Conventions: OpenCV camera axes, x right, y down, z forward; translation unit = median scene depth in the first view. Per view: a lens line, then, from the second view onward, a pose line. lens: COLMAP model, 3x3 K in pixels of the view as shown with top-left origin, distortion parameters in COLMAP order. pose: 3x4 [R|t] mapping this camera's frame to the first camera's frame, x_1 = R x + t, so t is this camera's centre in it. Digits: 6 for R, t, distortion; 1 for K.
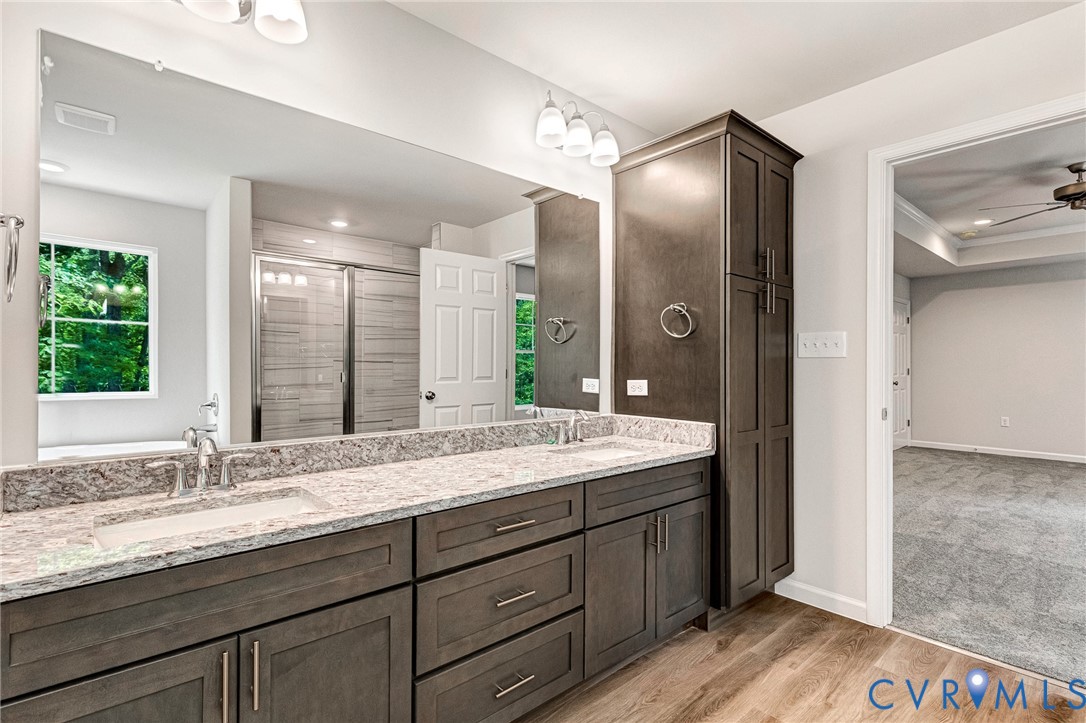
lens RADIAL K [[504.8, 0, 543.8], [0, 504.8, 365.3], [0, 0, 1]] dist [0.001547, 0.000137]
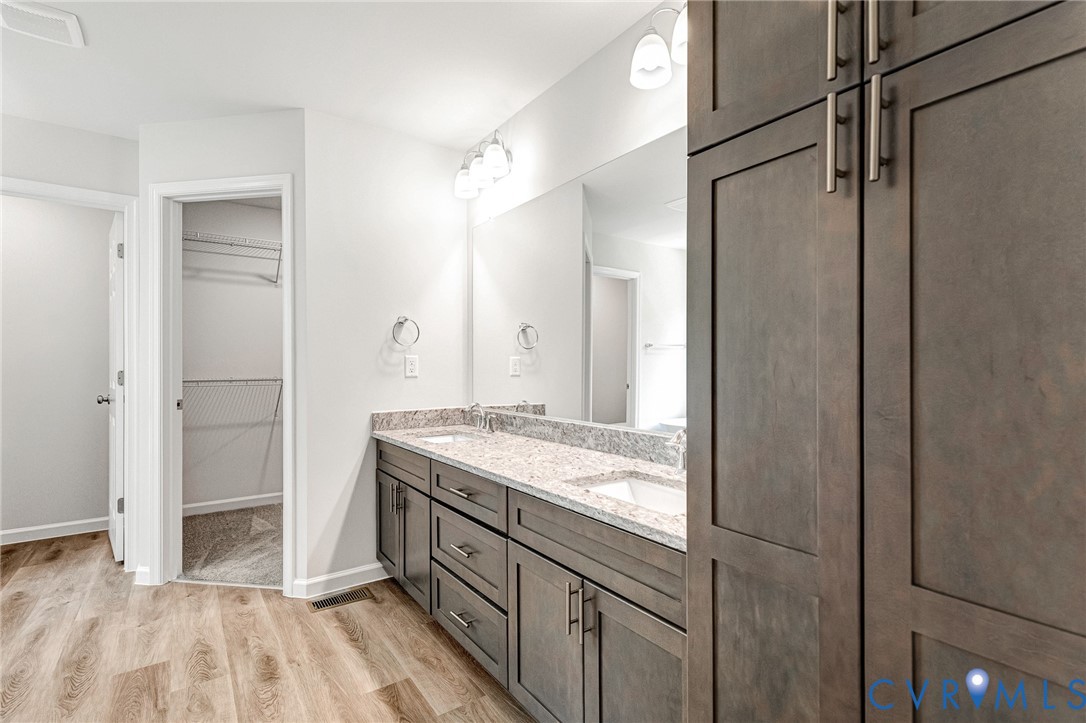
lens RADIAL K [[516.3, 0, 540.6], [0, 516.3, 364.8], [0, 0, 1]] dist [0.012739, -0.000220]
pose [[-0.096178, -0.002297, -0.995362, 0.944054], [0.006912, 0.999972, -0.002975, 0.000201], [0.995340, -0.007166, -0.096159, 1.028773]]
